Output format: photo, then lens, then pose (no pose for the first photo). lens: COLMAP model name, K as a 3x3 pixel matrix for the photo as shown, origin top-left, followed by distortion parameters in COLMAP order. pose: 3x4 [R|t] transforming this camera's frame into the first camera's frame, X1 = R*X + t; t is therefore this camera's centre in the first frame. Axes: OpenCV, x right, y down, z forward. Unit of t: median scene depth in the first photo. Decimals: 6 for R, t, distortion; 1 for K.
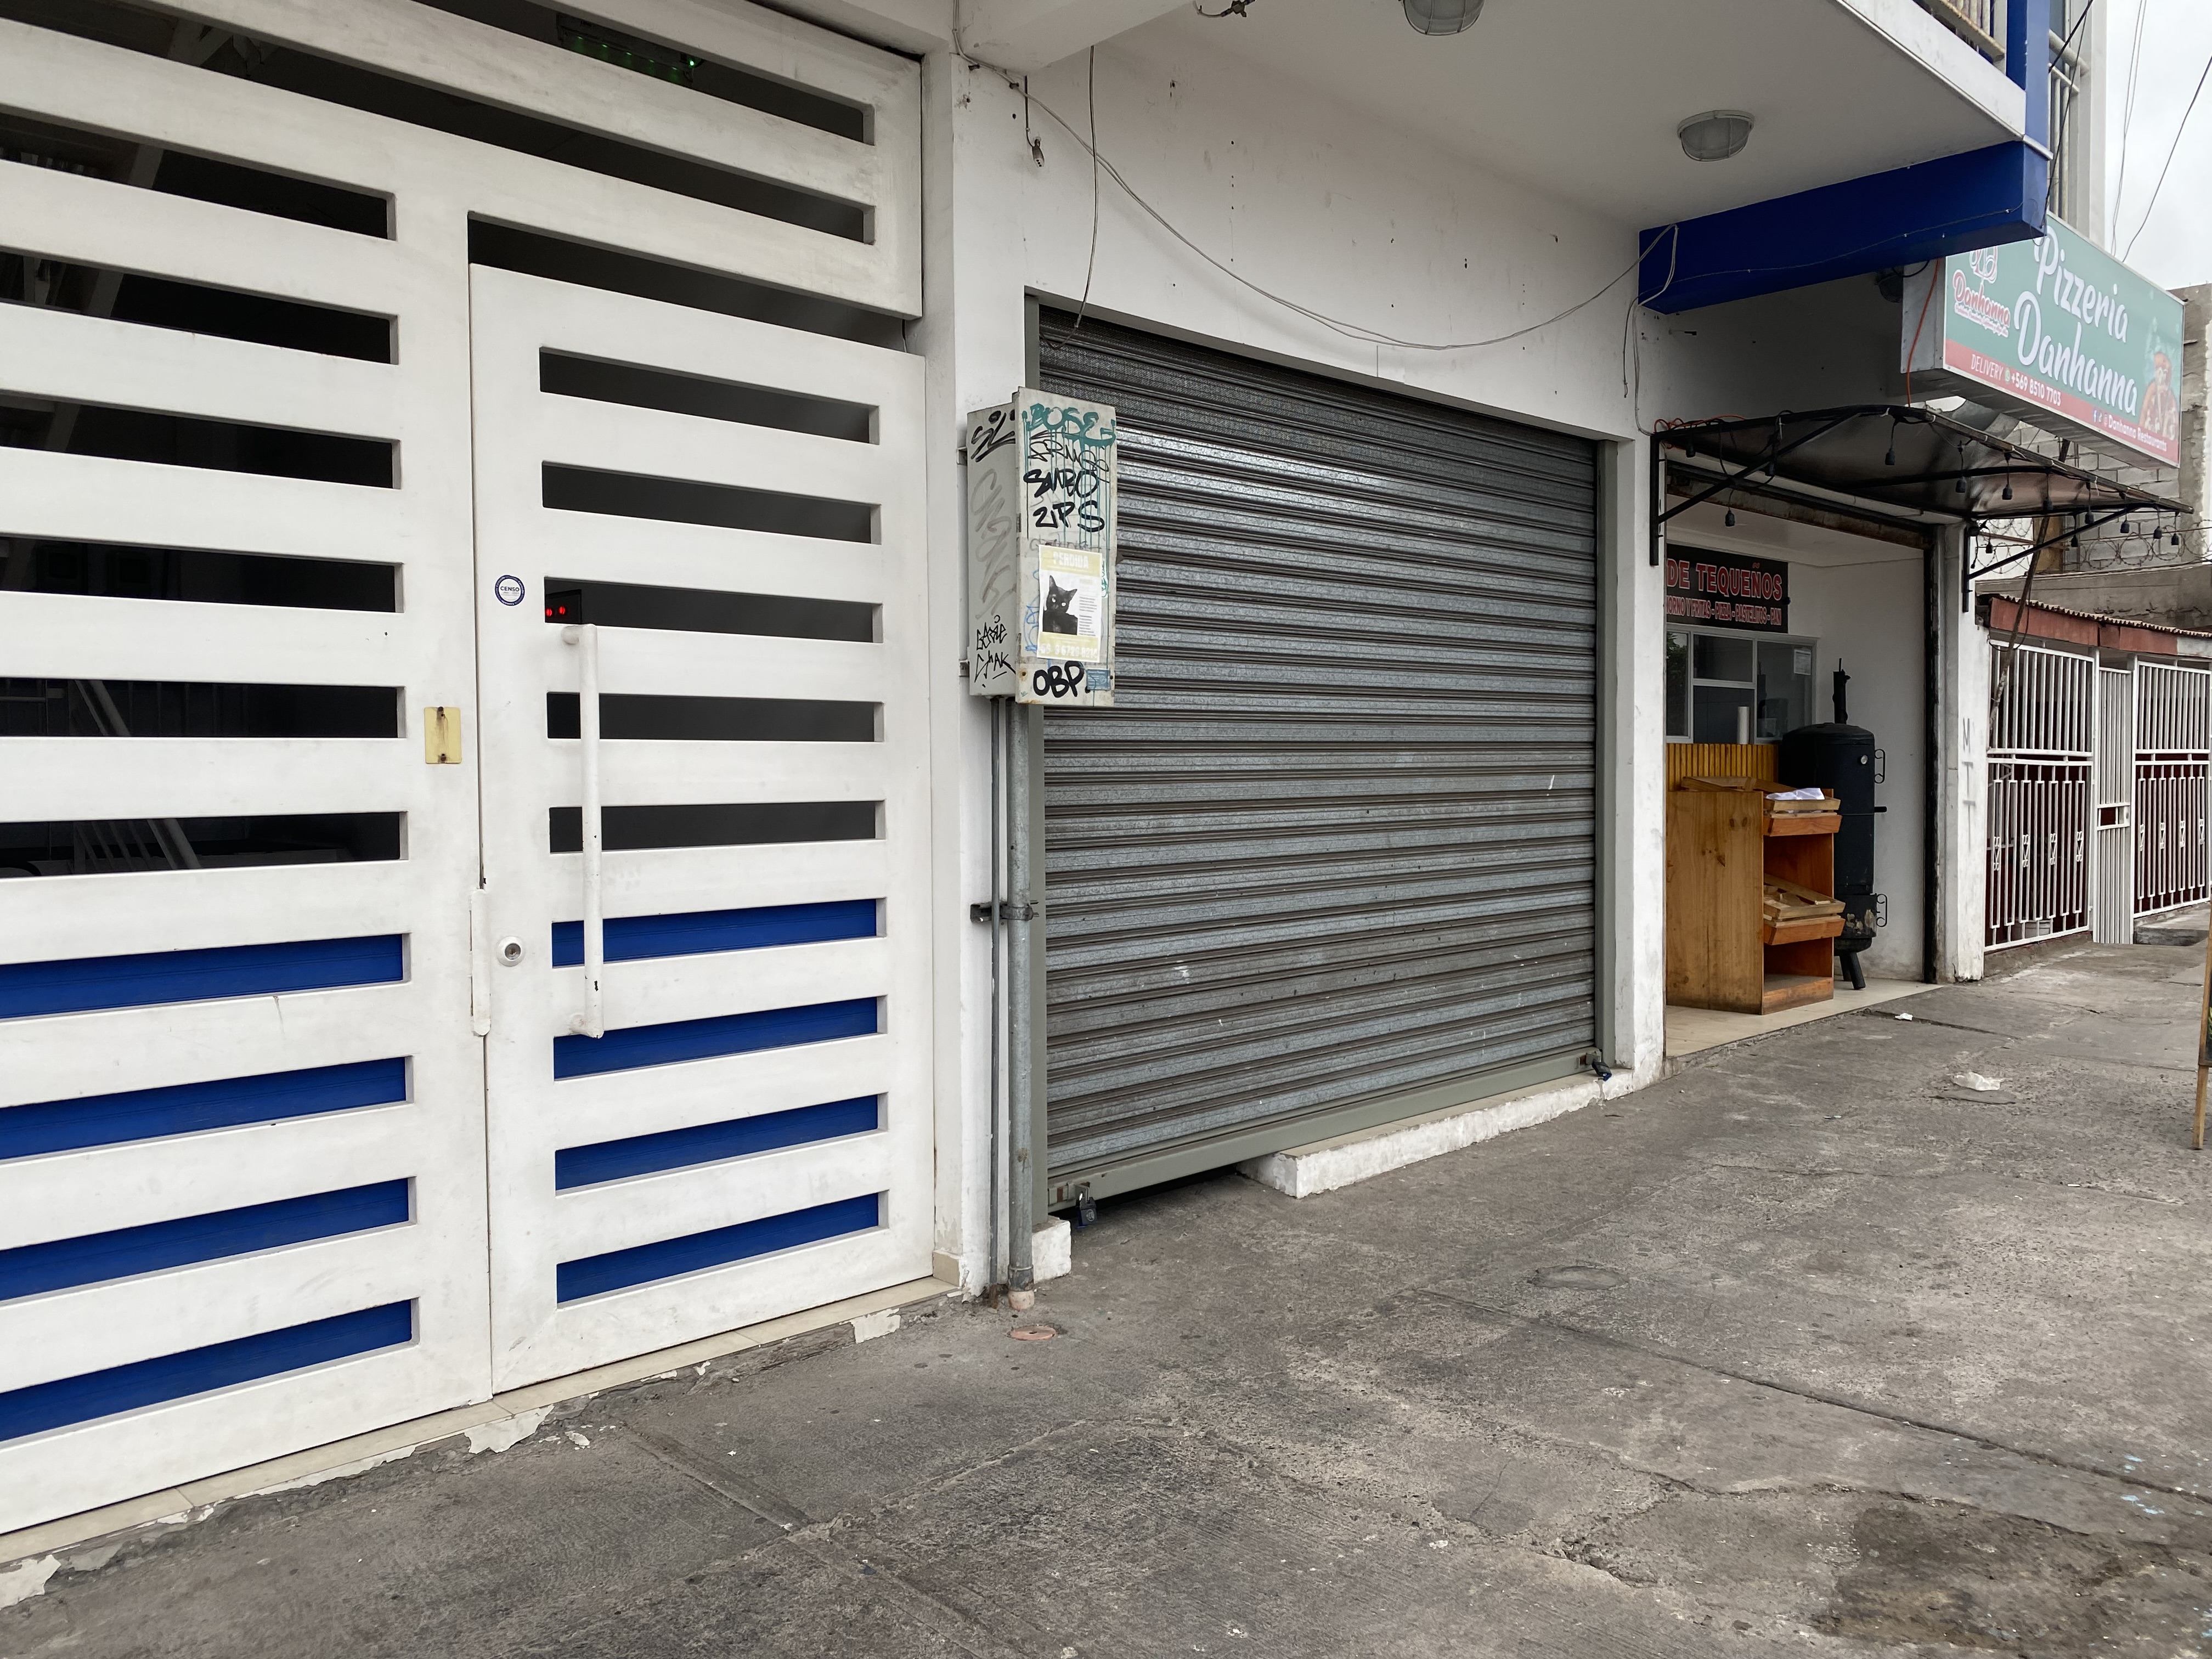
lens RADIAL K [[1654.5, 0, 1106.0], [0, 1654.5, 816.3], [0, 0, 1]] dist [0.023673, -0.006242]
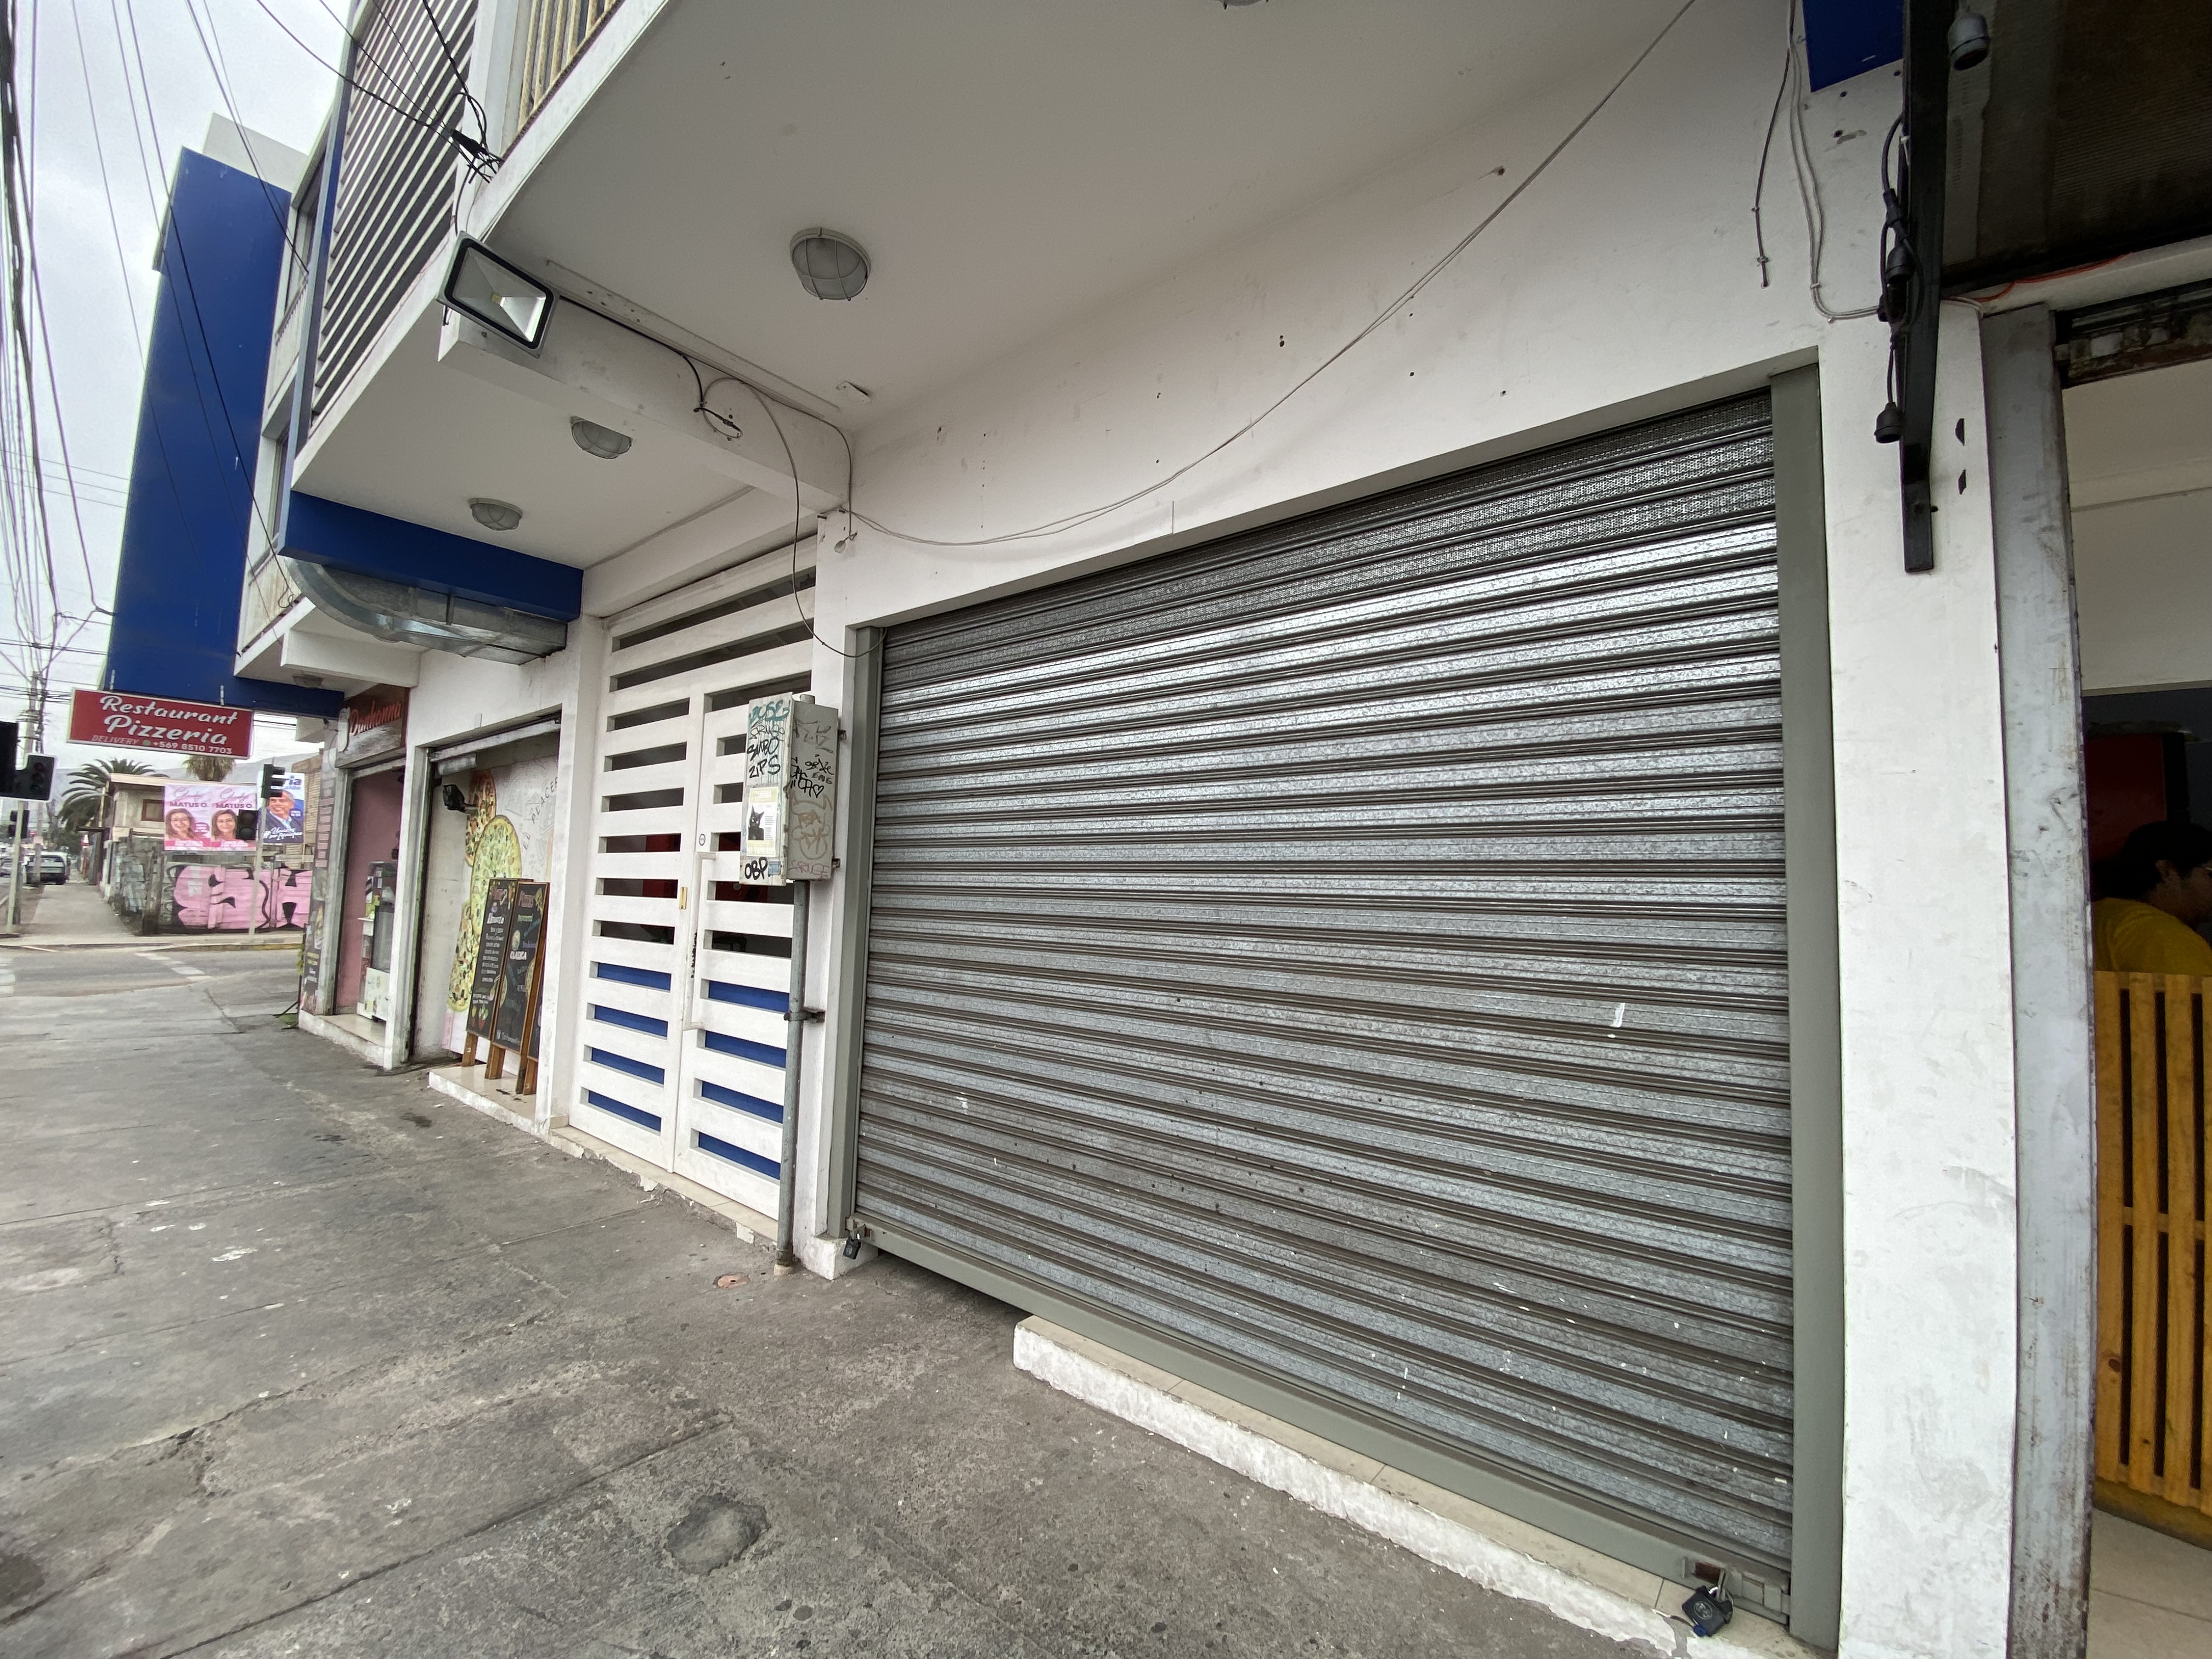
lens RADIAL K [[892.9, 0, 1108.2], [0, 892.9, 830.9], [0, 0, 1]] dist [0.013740, -0.016906]
pose [[0.120803, -0.063415, -0.990649, 0.804255], [-0.065326, 0.995286, -0.071678, -0.072191], [0.990525, 0.073374, 0.116091, 1.128077]]
